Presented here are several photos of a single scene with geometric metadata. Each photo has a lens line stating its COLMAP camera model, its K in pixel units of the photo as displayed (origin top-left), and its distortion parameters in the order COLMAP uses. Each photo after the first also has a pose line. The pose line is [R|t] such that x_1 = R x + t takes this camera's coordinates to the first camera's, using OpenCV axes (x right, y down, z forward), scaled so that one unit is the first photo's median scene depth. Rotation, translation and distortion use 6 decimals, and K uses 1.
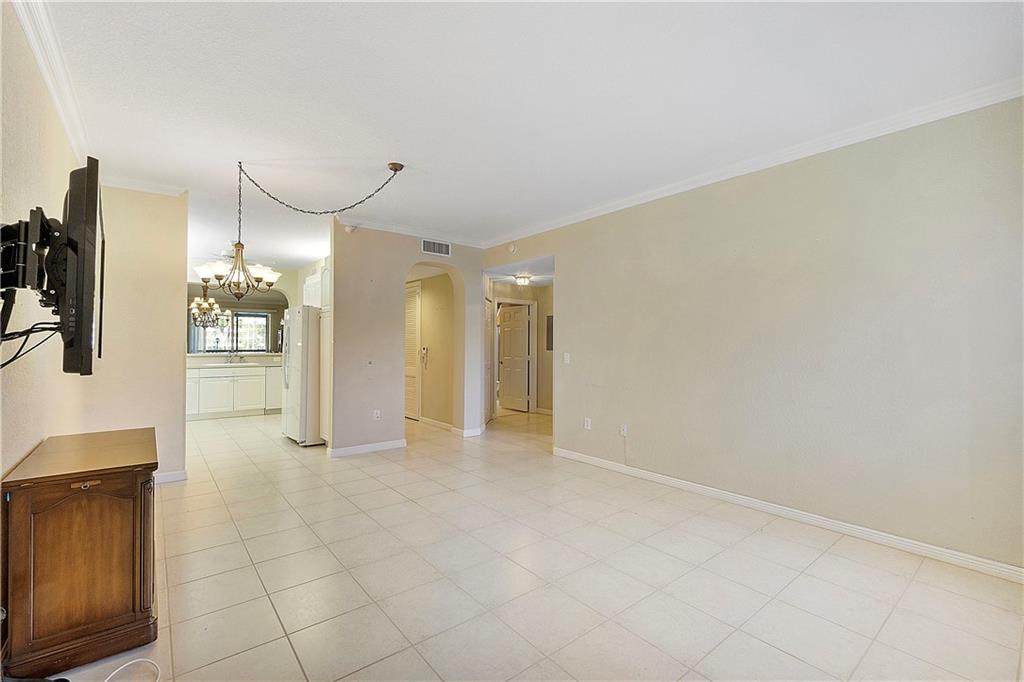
lens RADIAL K [[434.3, 0, 505.8], [0, 434.3, 333.3], [0, 0, 1]] dist [-0.029024, -0.000211]
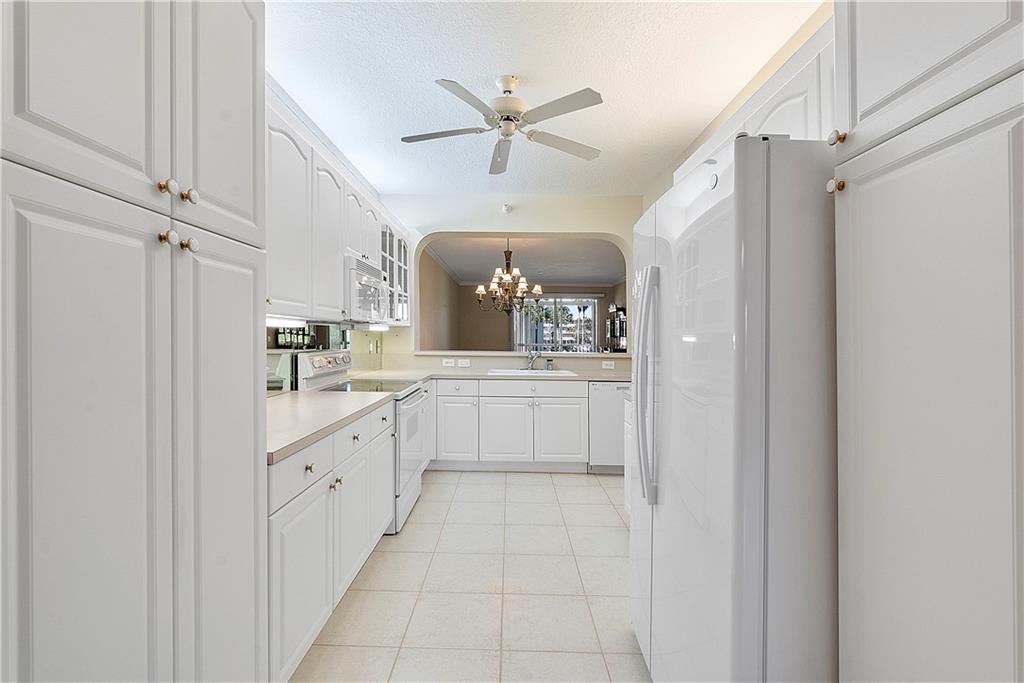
lens RADIAL K [[434.3, 0, 509.4], [0, 434.3, 336.9], [0, 0, 1]] dist [-0.029024, -0.000211]
pose [[0.764492, 0.002253, -0.644629, -0.260910], [0.010884, 0.999806, 0.016402, 0.014501], [0.644541, -0.019555, 0.764319, 0.479855]]
